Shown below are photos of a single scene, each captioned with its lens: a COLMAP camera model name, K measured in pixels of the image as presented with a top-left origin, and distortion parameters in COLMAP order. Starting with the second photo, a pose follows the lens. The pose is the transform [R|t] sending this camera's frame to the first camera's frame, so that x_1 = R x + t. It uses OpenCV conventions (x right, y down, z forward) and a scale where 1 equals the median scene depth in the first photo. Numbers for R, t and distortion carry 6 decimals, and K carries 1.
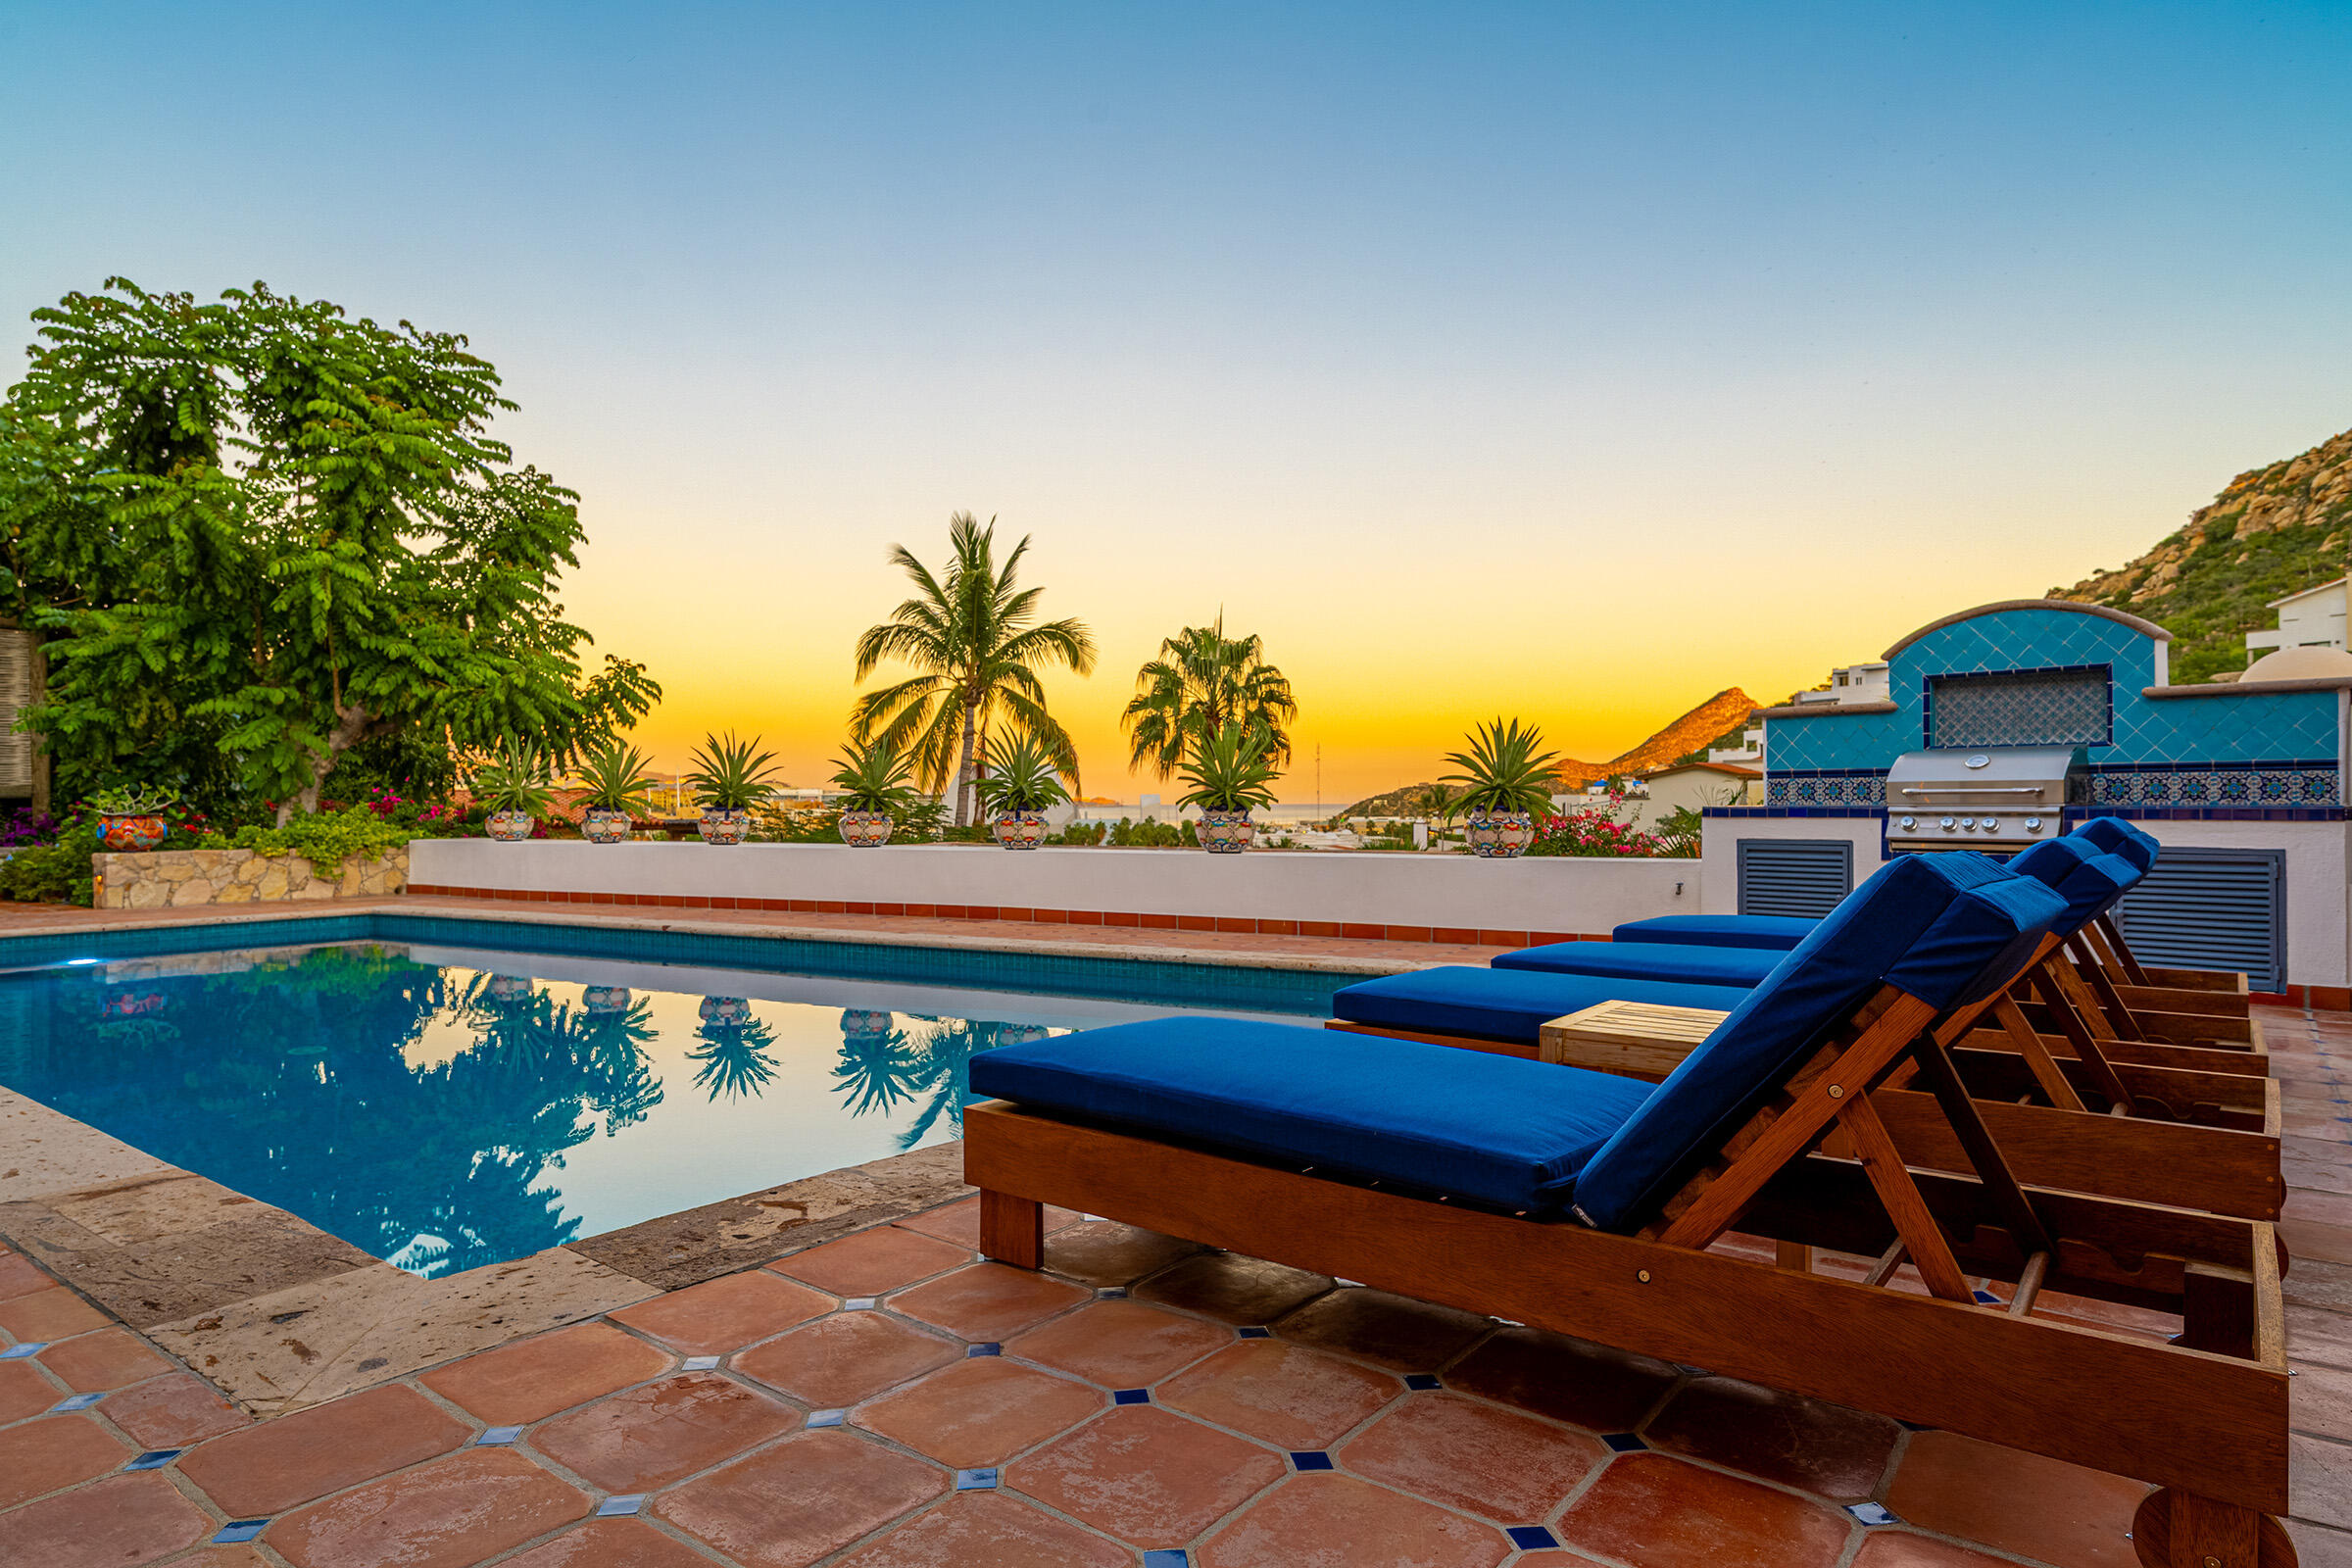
lens RADIAL K [[1360.4, 0, 1178.3], [0, 1360.4, 789.3], [0, 0, 1]] dist [0.000738, 0.000741]
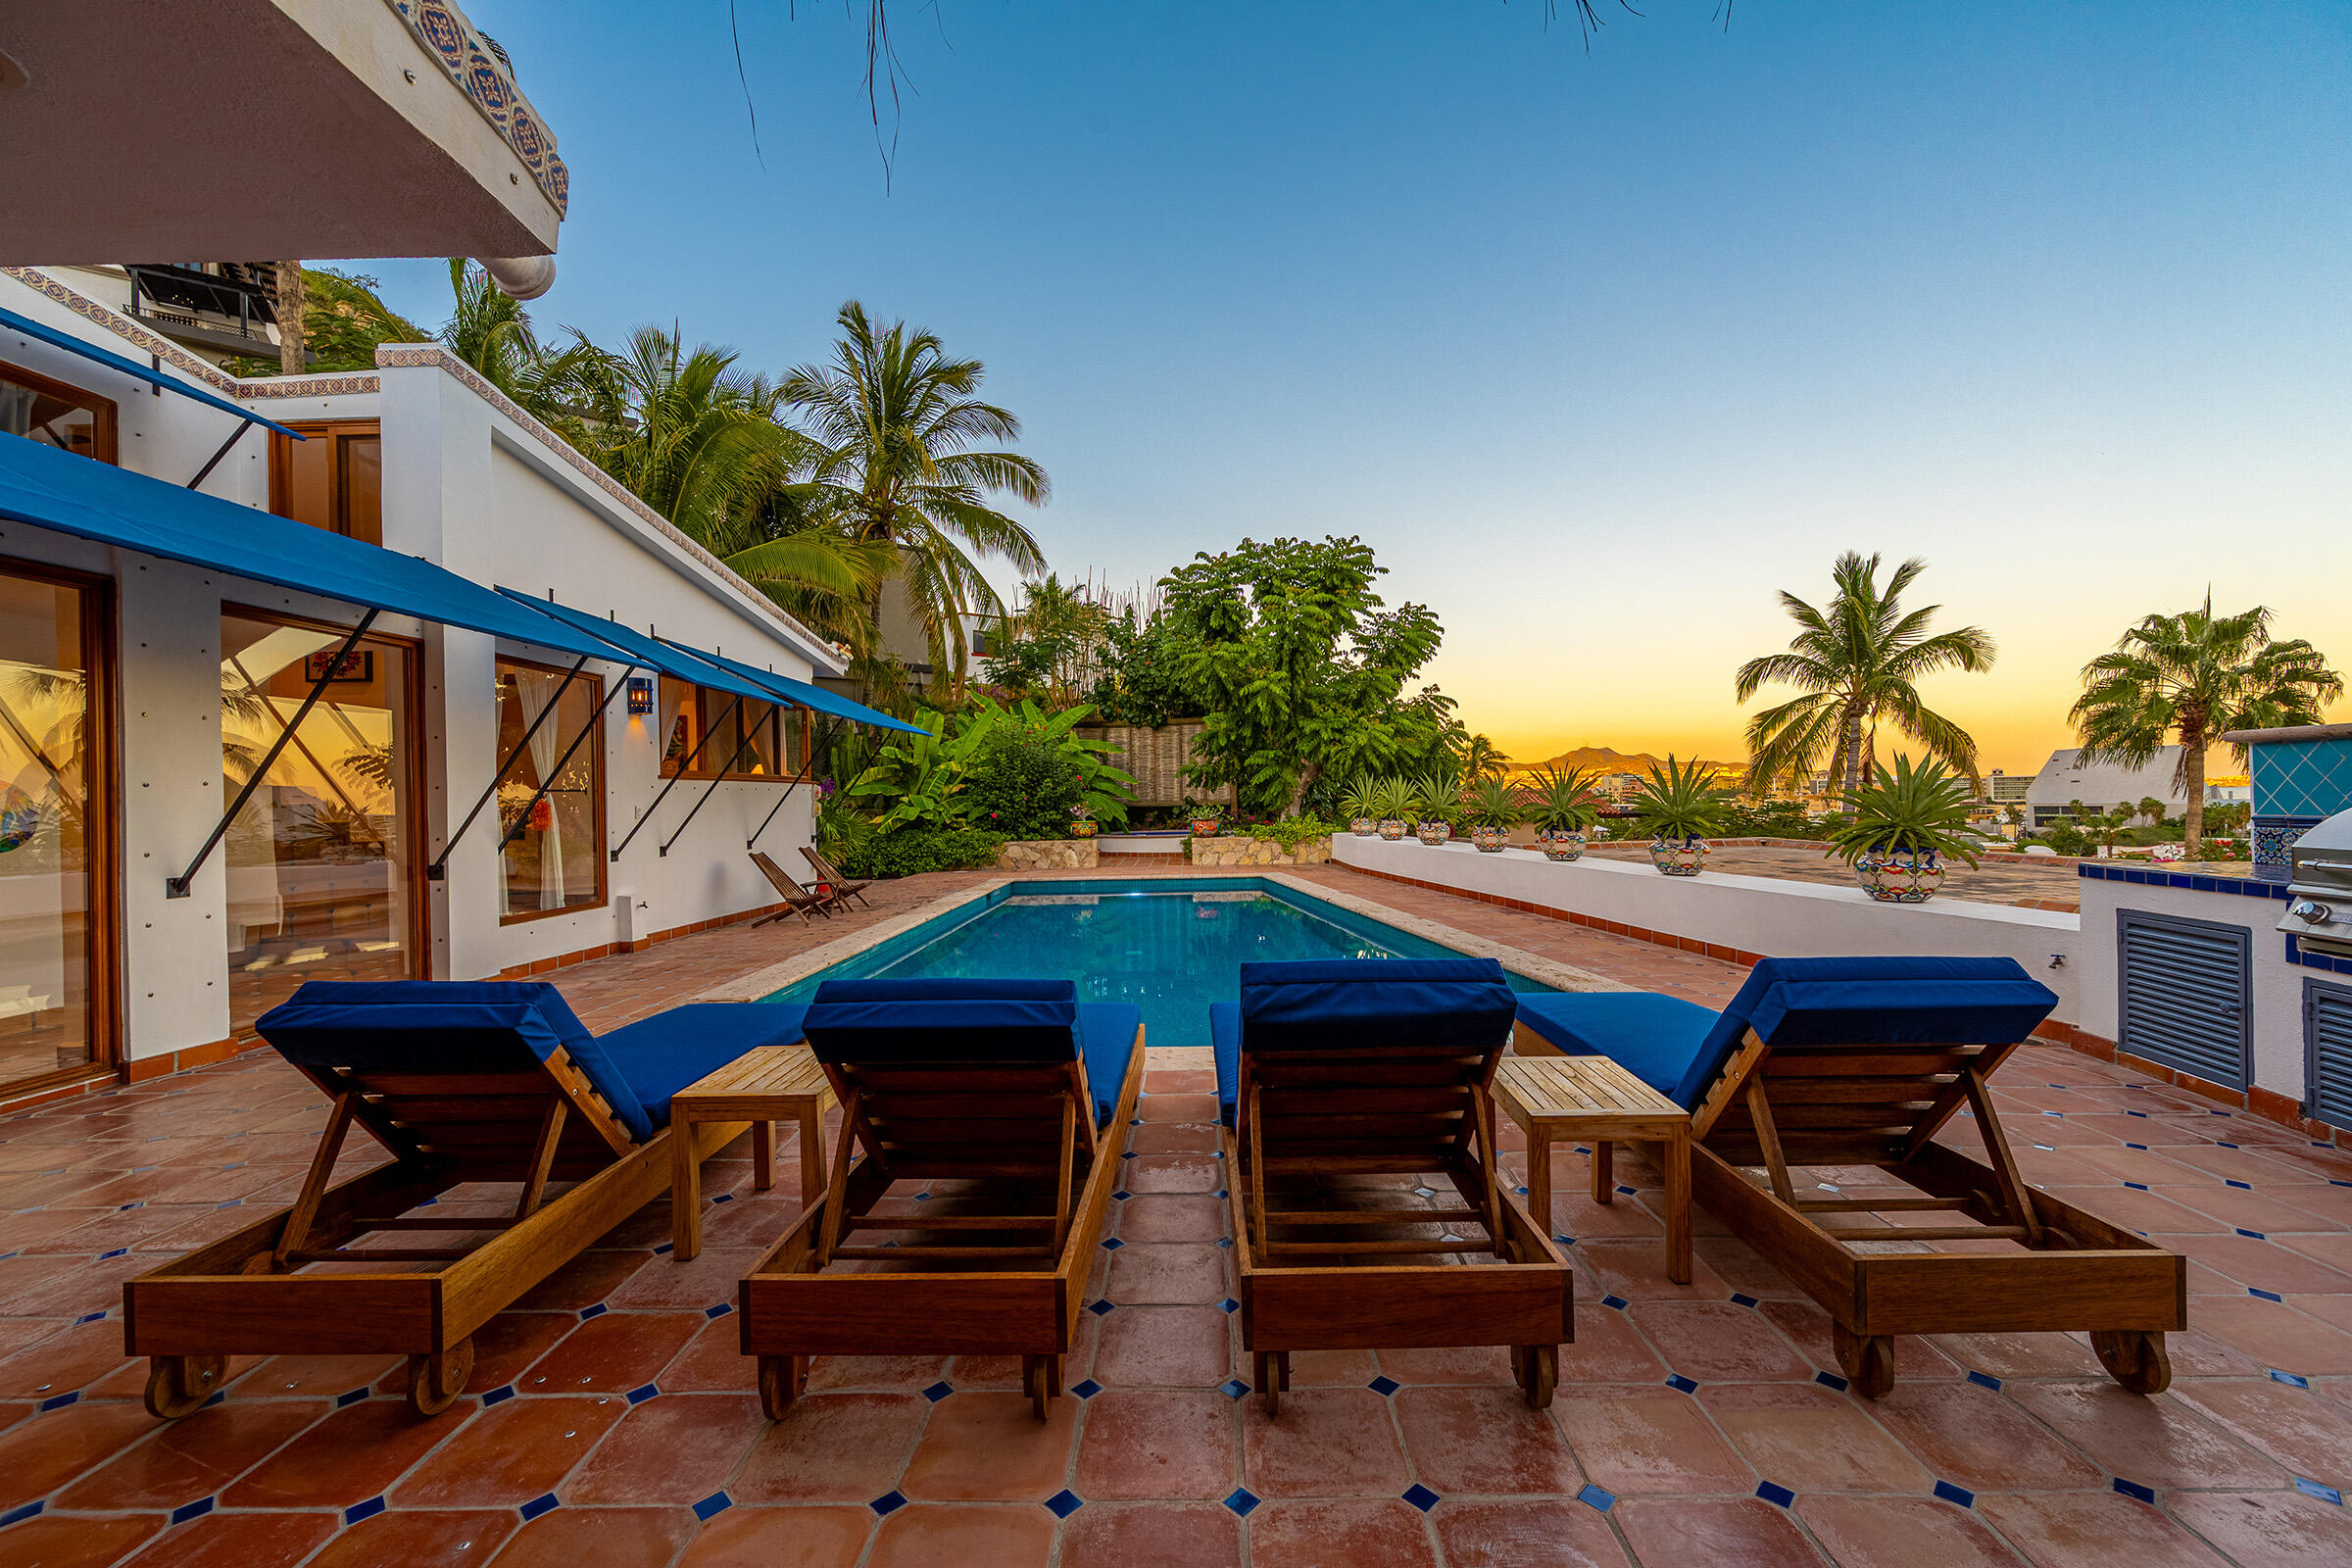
lens RADIAL K [[922.7, 0, 1192.5], [0, 922.7, 790.8], [0, 0, 1]] dist [-0.000414, -0.000138]
pose [[0.605971, -0.011768, -0.795400, 0.275852], [0.021358, 0.999771, 0.001480, -0.022829], [0.795200, -0.017885, 0.606083, 0.142762]]
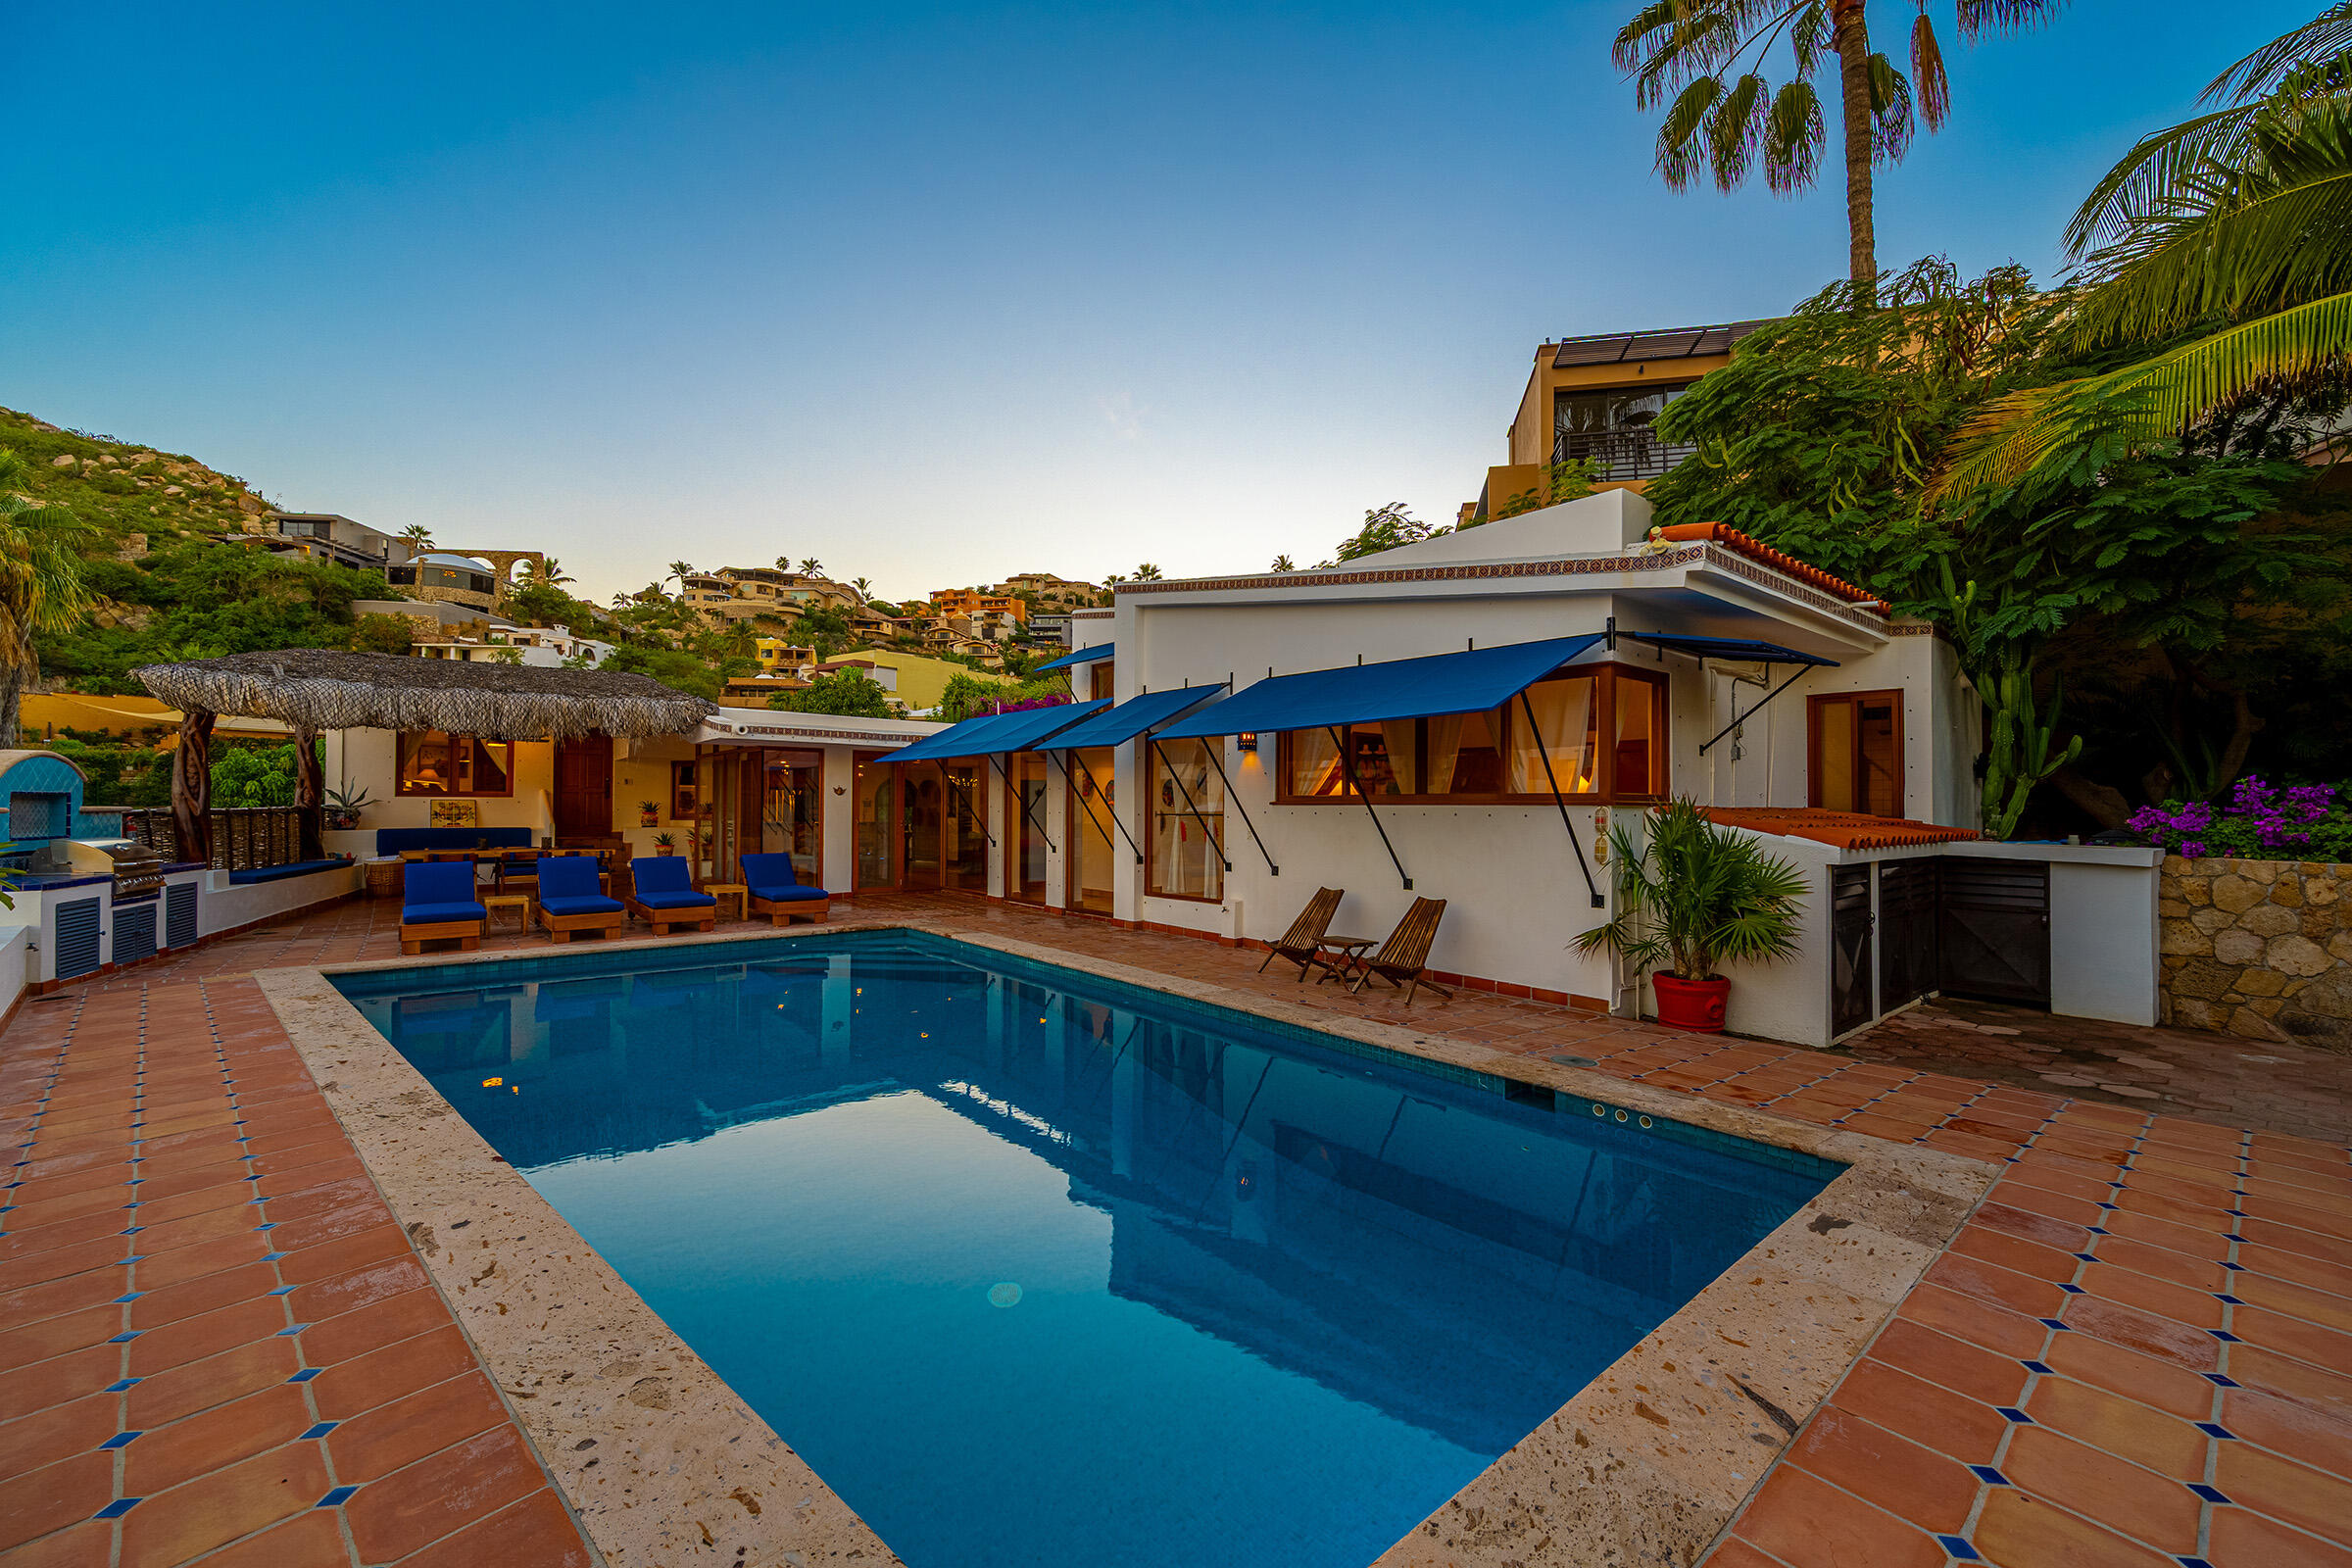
lens RADIAL K [[922.7, 0, 1192.5], [0, 922.7, 790.8], [0, 0, 1]] dist [-0.000414, -0.000138]
pose [[-0.974282, 0.003177, 0.225308, -0.513461], [-0.001955, 0.999744, -0.022552, -0.032489], [-0.225322, -0.022413, -0.974026, 0.890912]]
